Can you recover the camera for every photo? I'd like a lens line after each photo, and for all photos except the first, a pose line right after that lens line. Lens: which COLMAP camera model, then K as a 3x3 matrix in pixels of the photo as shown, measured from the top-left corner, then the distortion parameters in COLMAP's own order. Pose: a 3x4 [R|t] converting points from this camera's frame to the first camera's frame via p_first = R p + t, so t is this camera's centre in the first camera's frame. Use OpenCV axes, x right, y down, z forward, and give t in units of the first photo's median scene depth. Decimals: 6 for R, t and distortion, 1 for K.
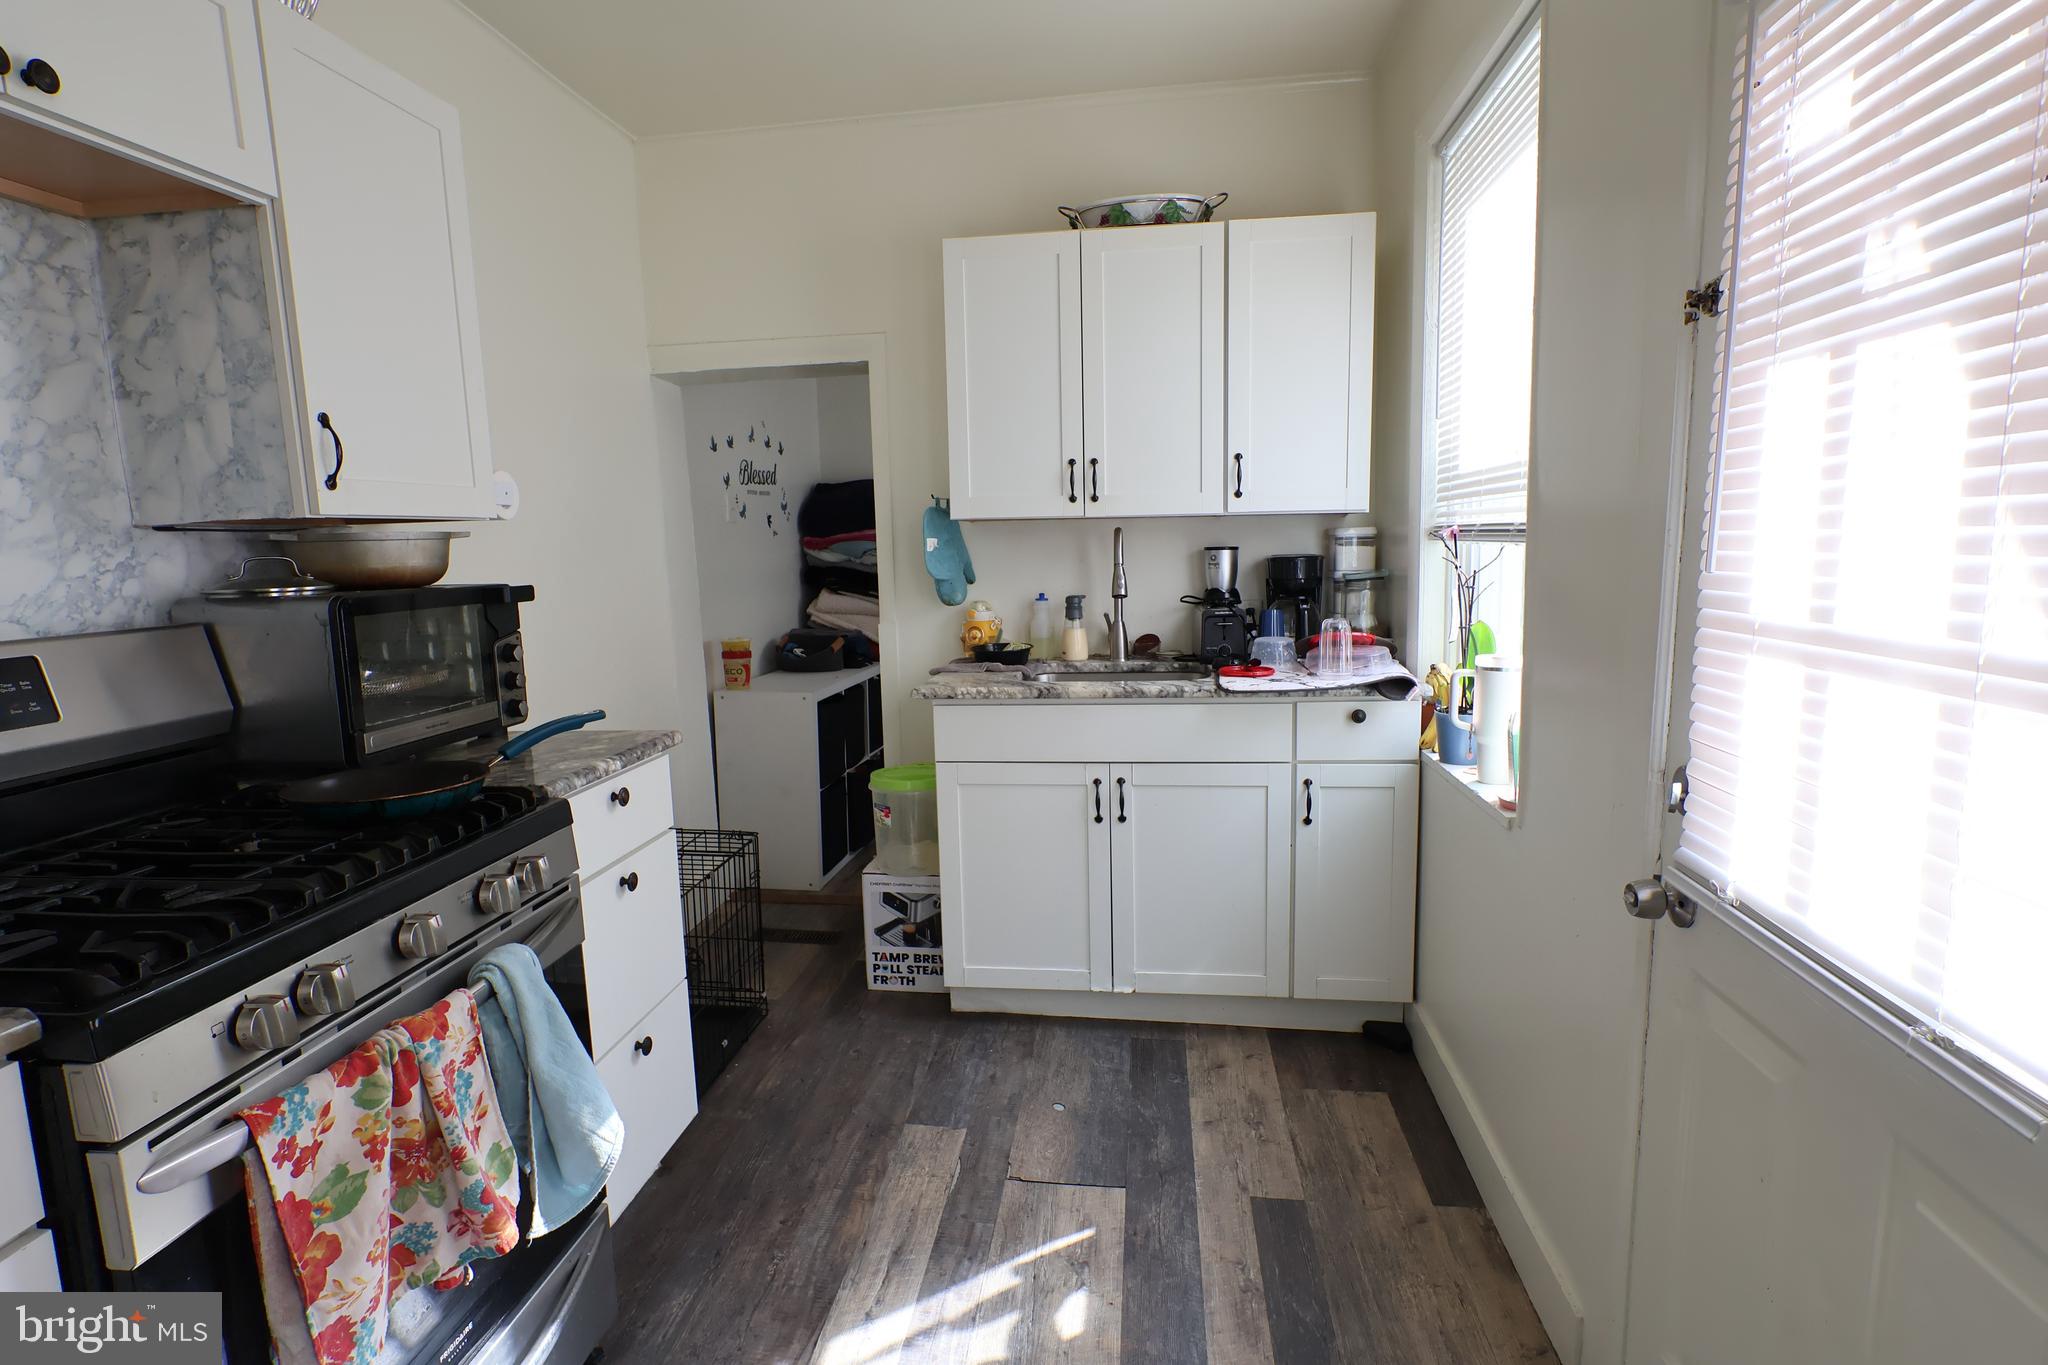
lens RADIAL K [[1040.8, 0, 1019.6], [0, 1040.8, 681.6], [0, 0, 1]] dist [-0.006563, 0.002797]
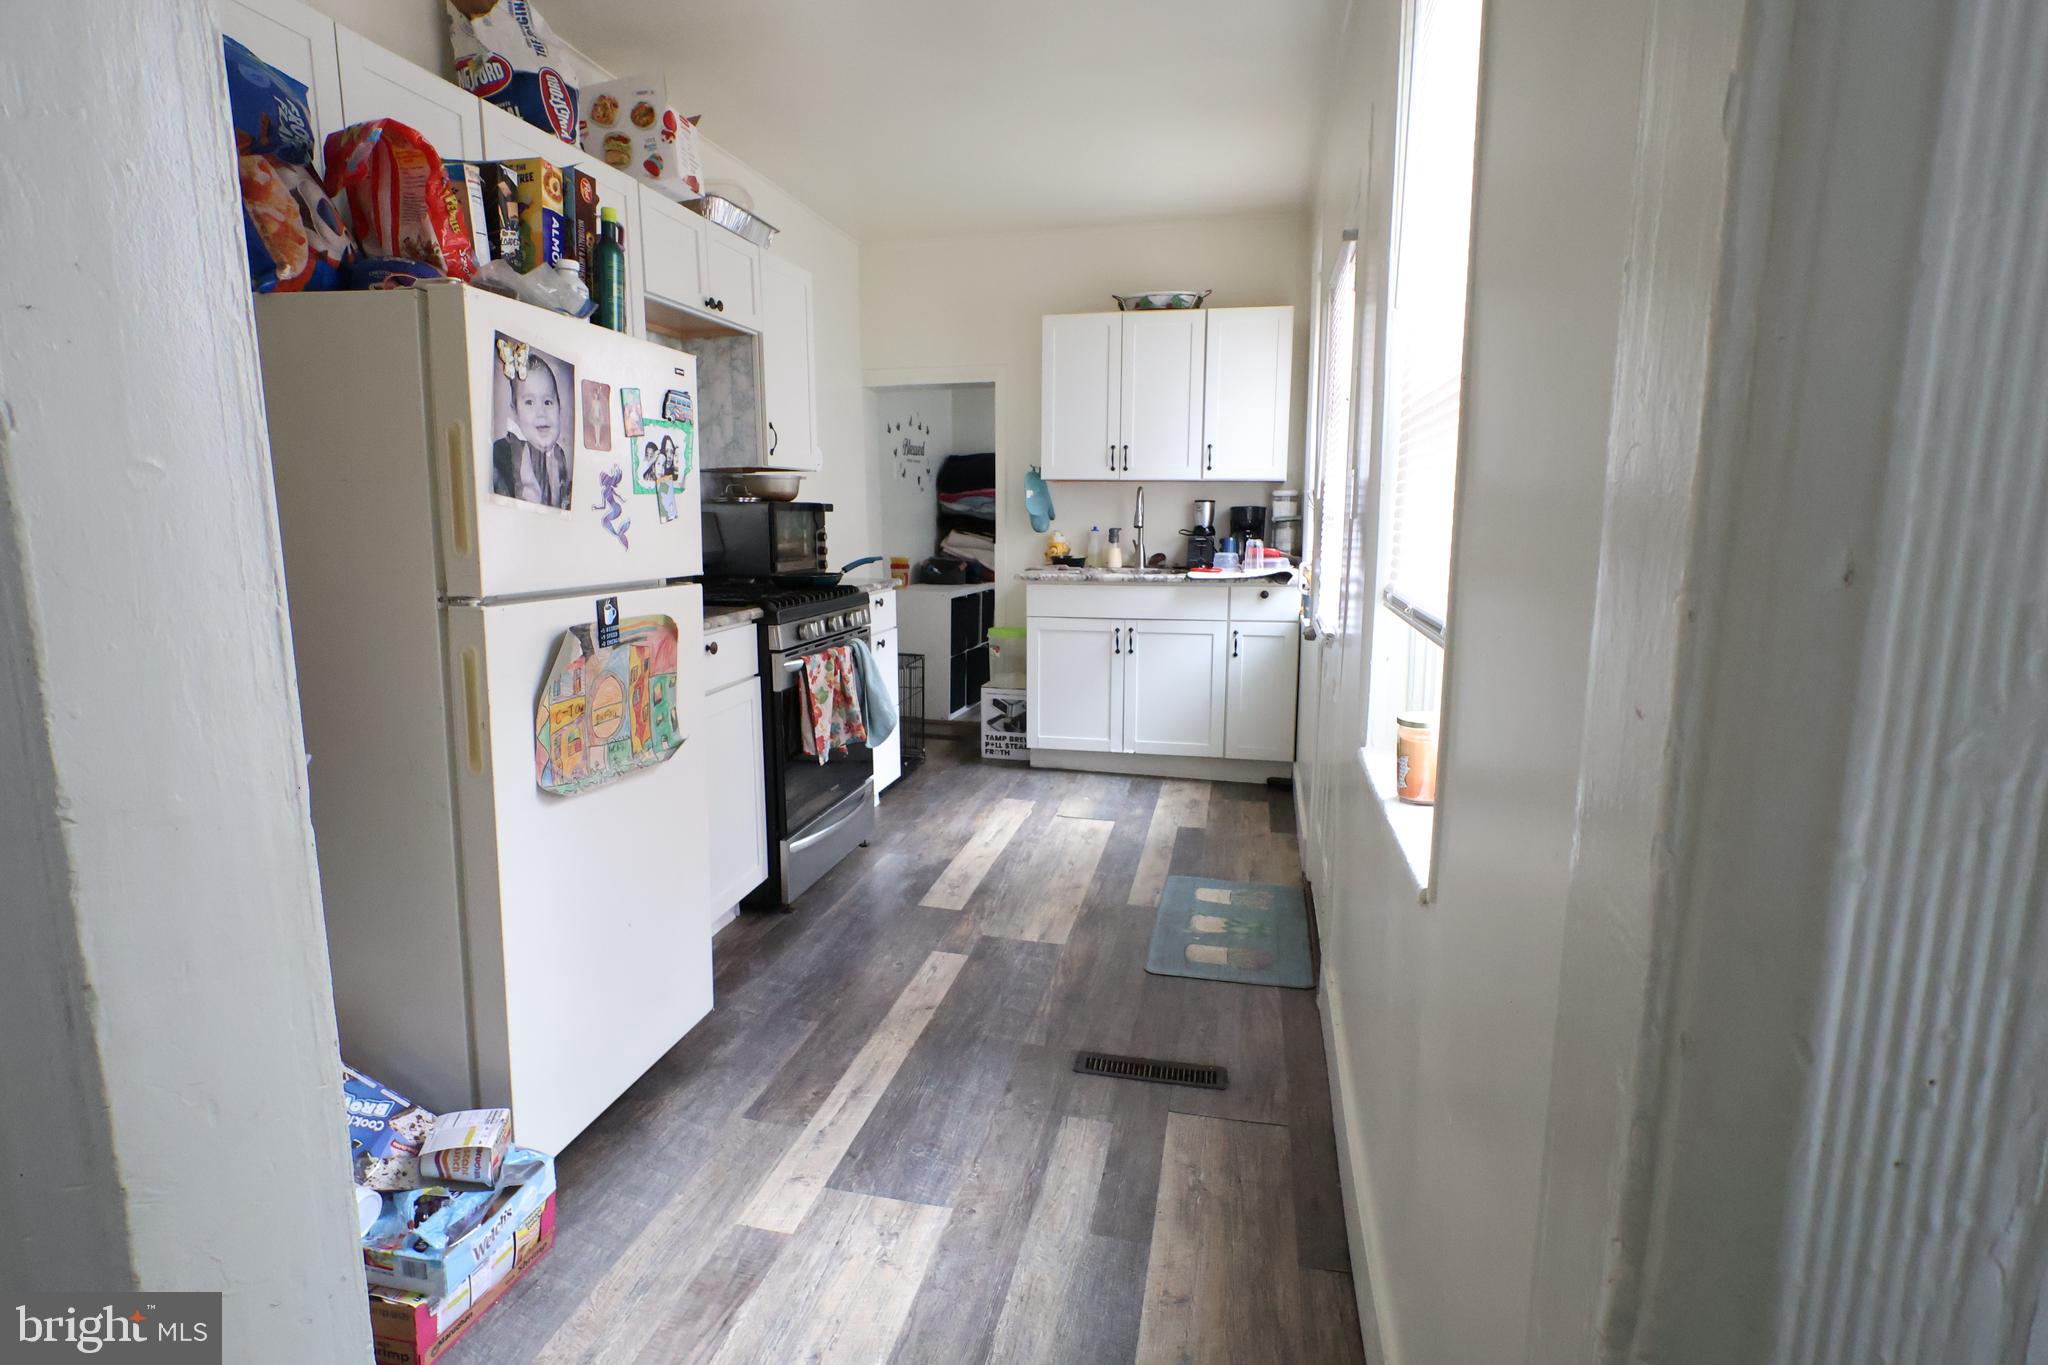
lens RADIAL K [[1040.8, 0, 1022.4], [0, 1040.8, 676.7], [0, 0, 1]] dist [-0.006563, 0.002797]
pose [[0.995535, 0.040776, -0.085136, 0.069818], [-0.039074, 0.999004, 0.021565, 0.150359], [0.085930, -0.018142, 0.996136, -0.808482]]
